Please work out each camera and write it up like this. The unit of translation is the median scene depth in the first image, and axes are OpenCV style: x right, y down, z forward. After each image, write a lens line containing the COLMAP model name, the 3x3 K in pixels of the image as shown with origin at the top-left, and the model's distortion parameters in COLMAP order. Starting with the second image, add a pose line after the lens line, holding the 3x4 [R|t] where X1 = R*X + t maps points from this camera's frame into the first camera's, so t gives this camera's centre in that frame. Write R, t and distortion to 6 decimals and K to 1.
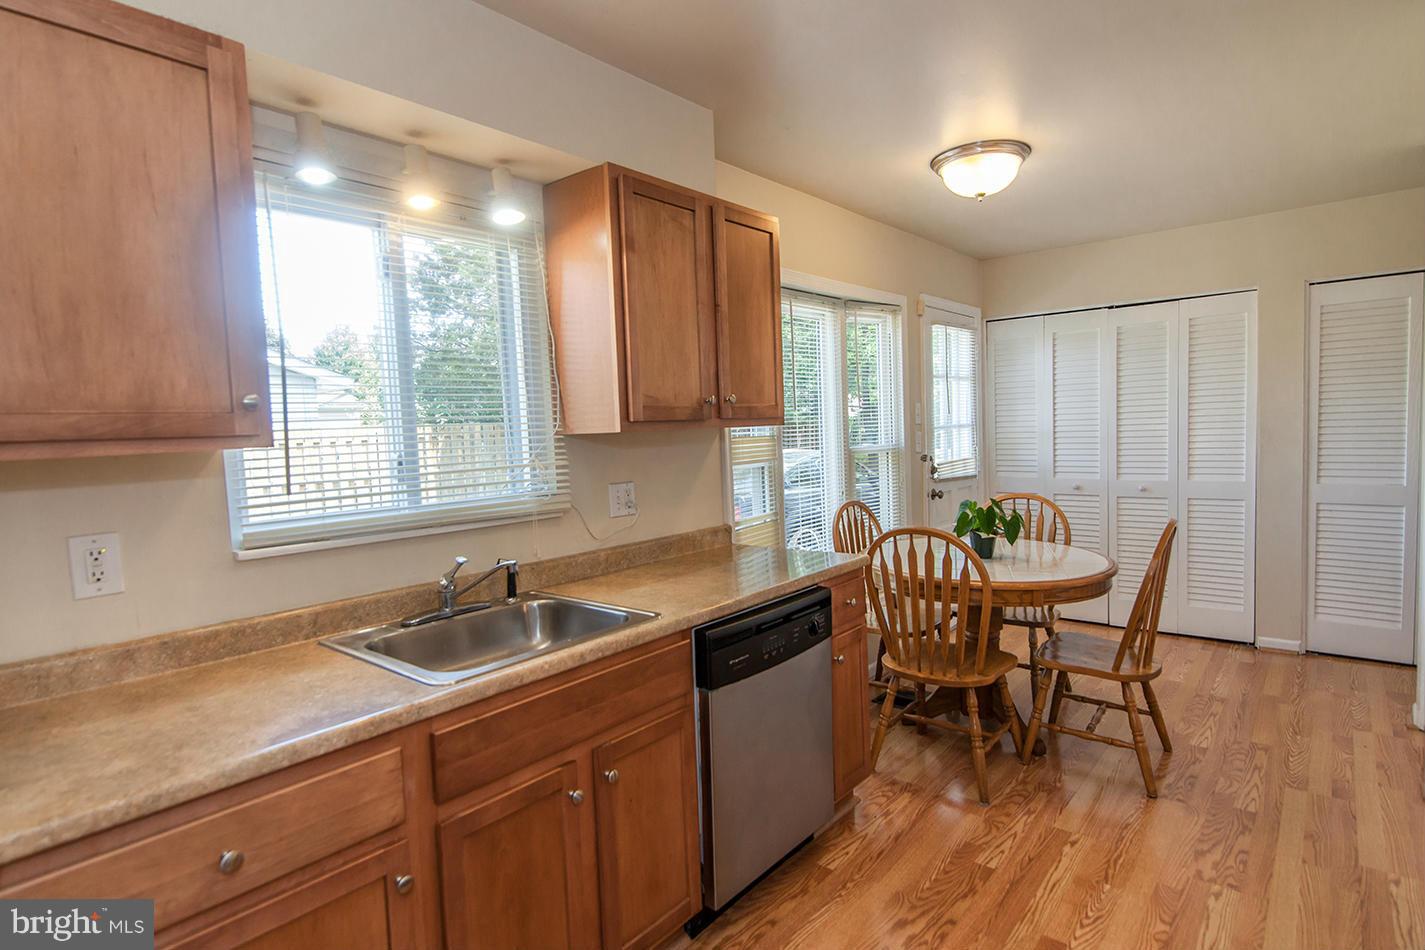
lens RADIAL K [[740.1, 0, 712.5], [0, 740.1, 475.0], [0, 0, 1]] dist [-0.001041, 0.000335]
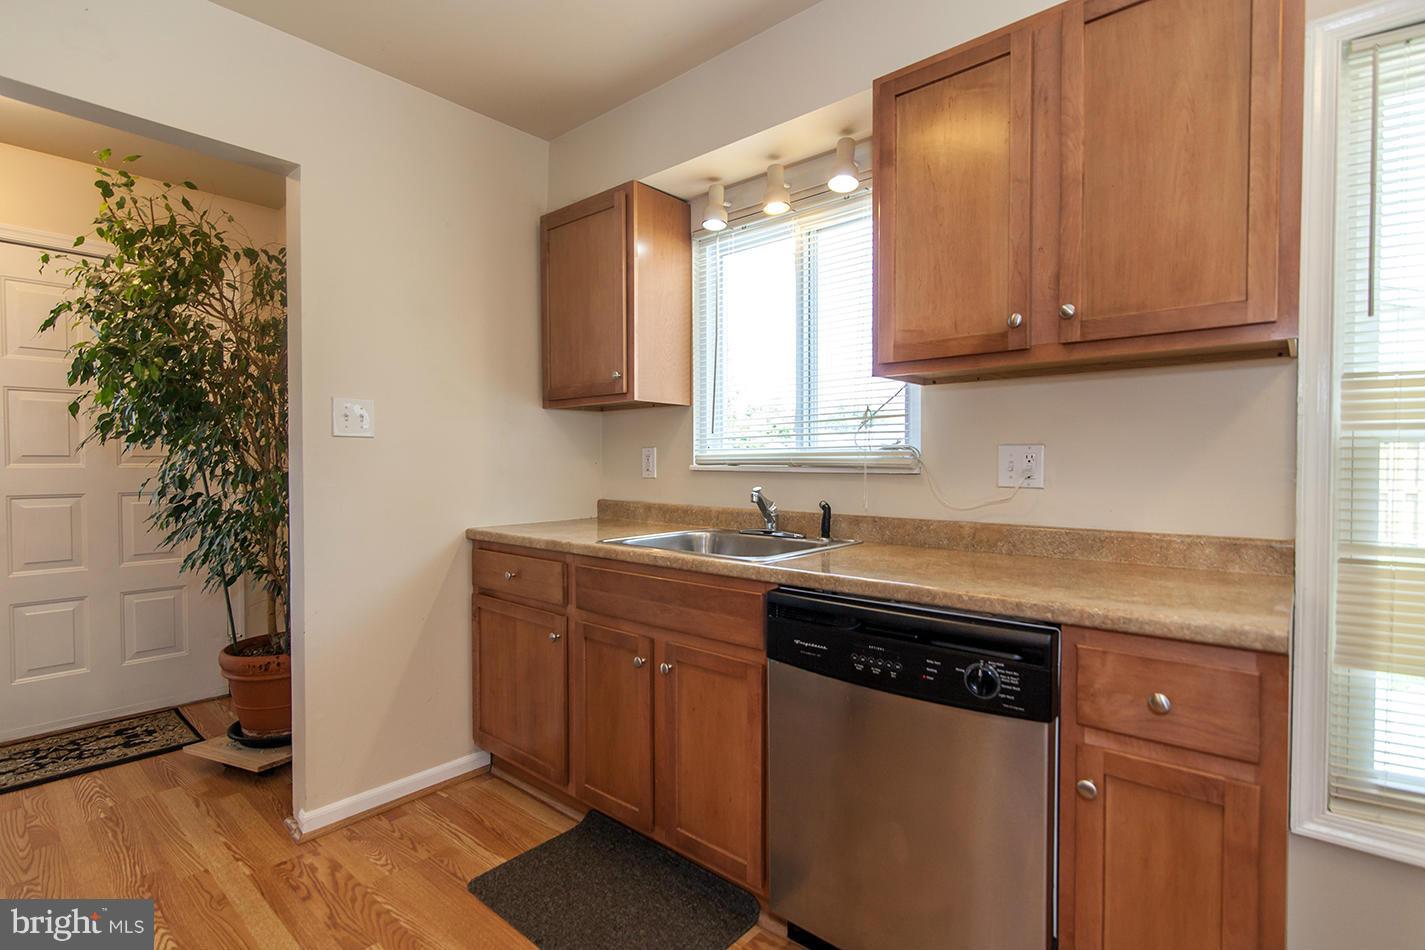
lens RADIAL K [[697.5, 0, 714.4], [0, 697.5, 479.3], [0, 0, 1]] dist [-0.003999, -0.000356]
pose [[-0.032091, 0.059531, -0.997711, 0.733871], [-0.062887, 0.996126, 0.061459, 0.025815], [0.997505, 0.064716, -0.028223, 0.839934]]
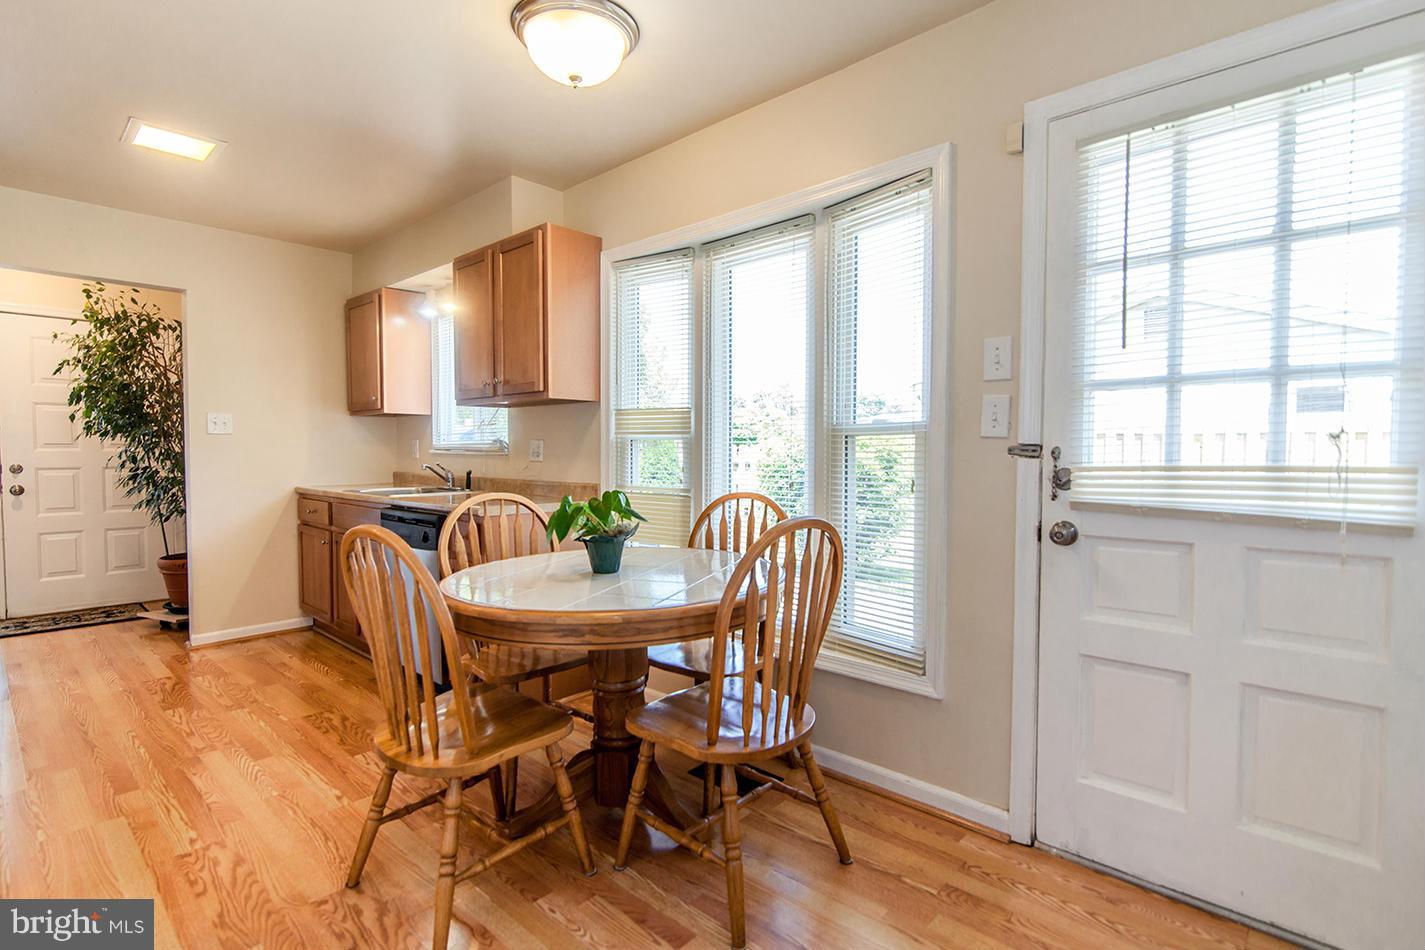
lens RADIAL K [[699.1, 0, 709.9], [0, 699.1, 479.2], [0, 0, 1]] dist [-0.003182, -0.001045]
pose [[-0.053672, 0.074242, -0.995795, 1.575585], [-0.064934, 0.994862, 0.077672, -0.055192], [0.996445, 0.068830, -0.048576, 1.733662]]
